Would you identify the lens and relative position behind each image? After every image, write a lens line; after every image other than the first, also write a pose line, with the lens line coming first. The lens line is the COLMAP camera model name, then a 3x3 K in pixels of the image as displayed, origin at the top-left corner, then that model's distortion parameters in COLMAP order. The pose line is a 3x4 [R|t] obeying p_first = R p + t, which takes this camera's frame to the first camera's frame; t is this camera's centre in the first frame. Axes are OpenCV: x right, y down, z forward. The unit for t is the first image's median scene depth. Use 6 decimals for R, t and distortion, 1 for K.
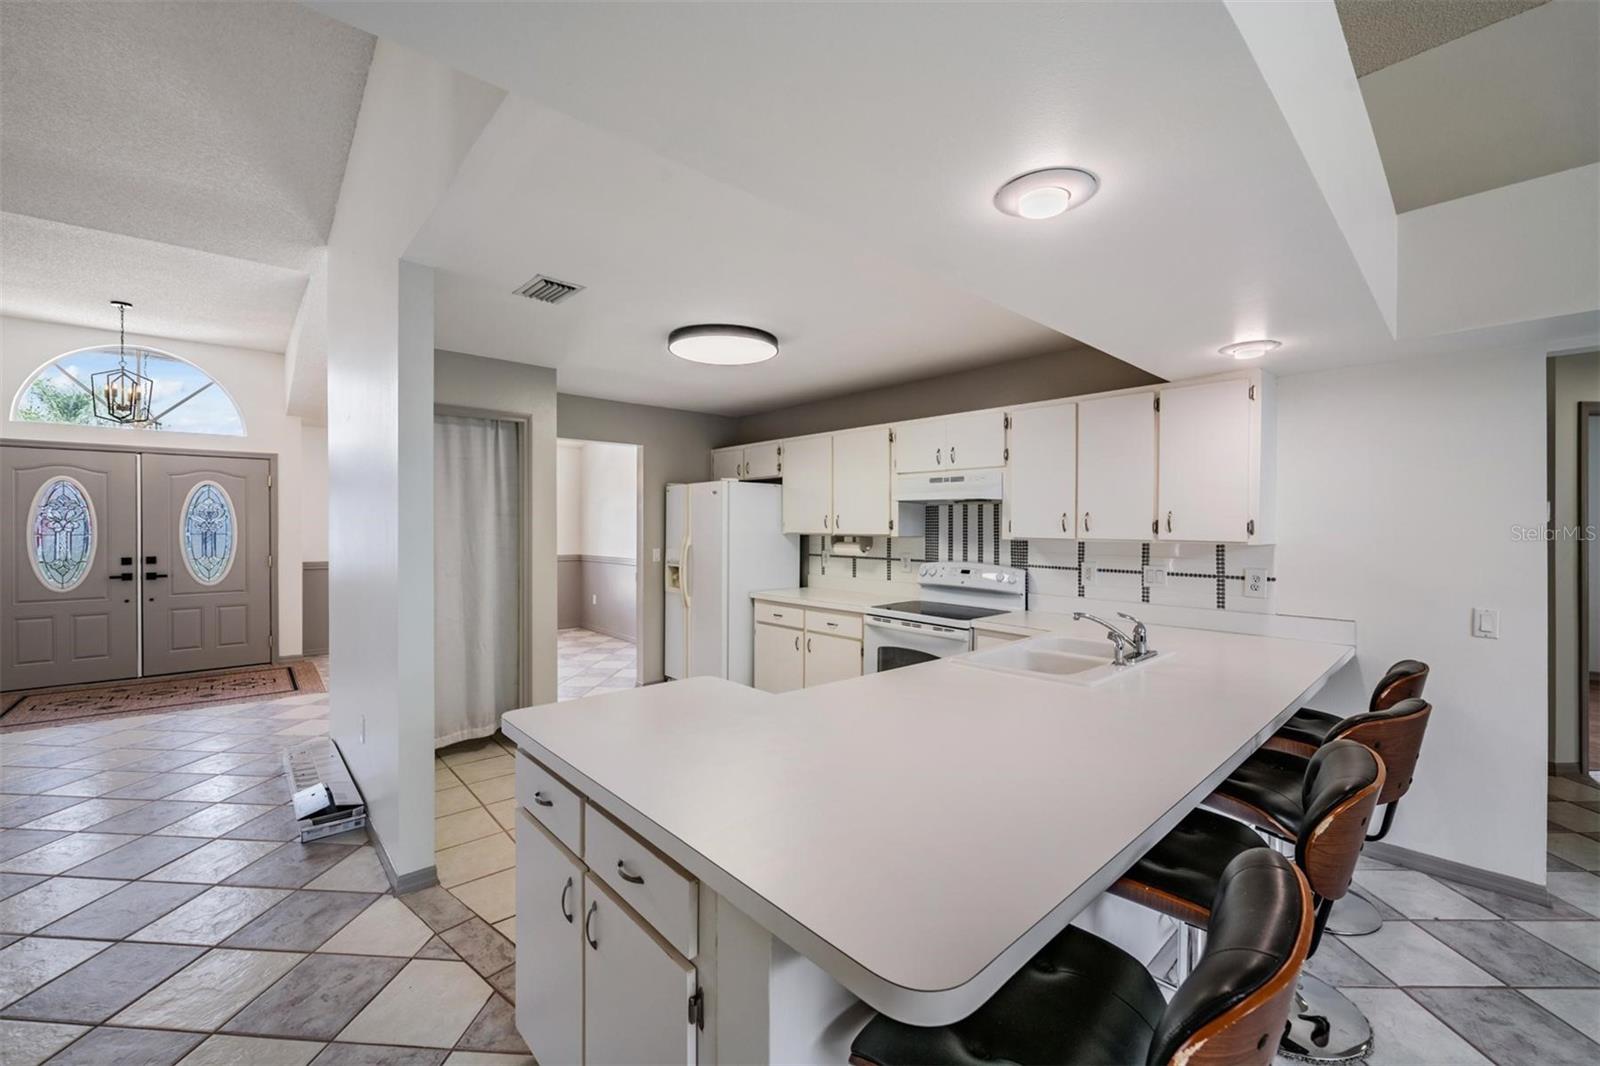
lens RADIAL K [[651.4, 0, 801.6], [0, 651.4, 527.8], [0, 0, 1]] dist [-0.001860, -0.000644]
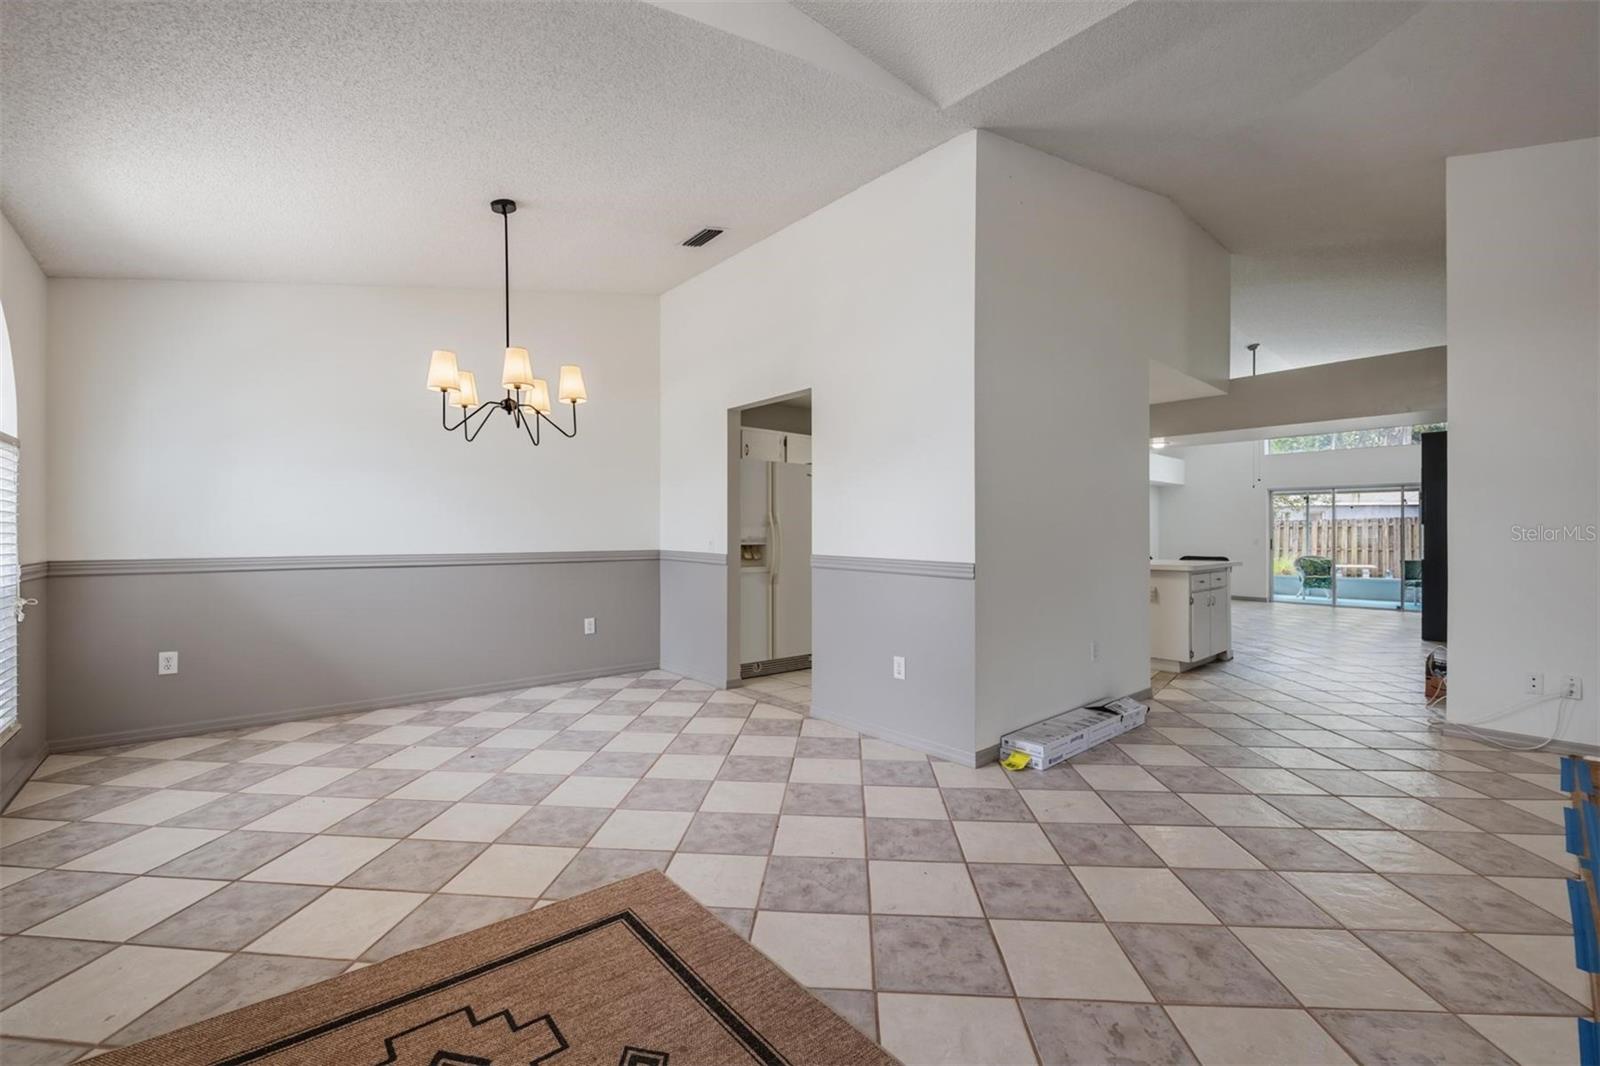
lens RADIAL K [[661.2, 0, 802.6], [0, 661.2, 542.8], [0, 0, 1]] dist [0.001280, -0.002755]
pose [[0.008063, -0.012055, 0.999895, -1.093086], [0.000198, 0.999927, 0.012053, 0.040431], [-0.999967, 0.000101, 0.008065, 0.861602]]
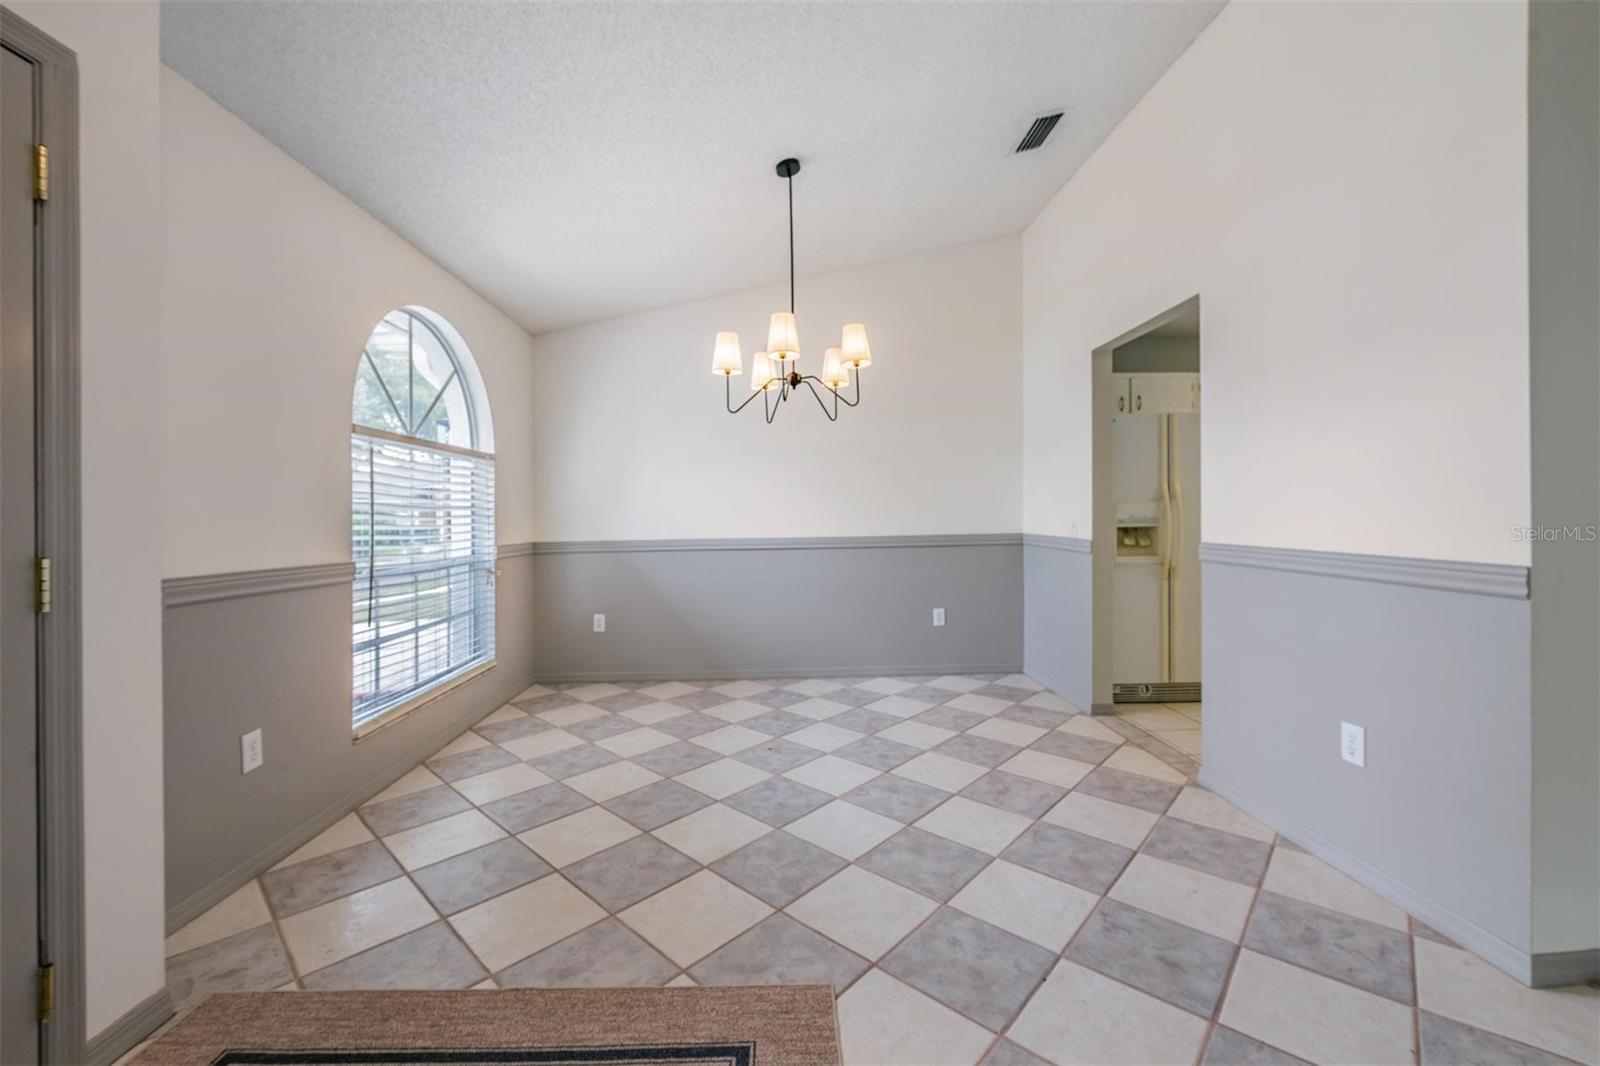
lens RADIAL K [[642.5, 0, 806.1], [0, 642.5, 526.8], [0, 0, 1]] dist [-0.002613, -0.005840]
pose [[0.627871, -0.020206, 0.778055, -0.915377], [0.016192, 0.999786, 0.012897, 0.039889], [-0.778149, 0.004501, 0.628064, 0.786792]]
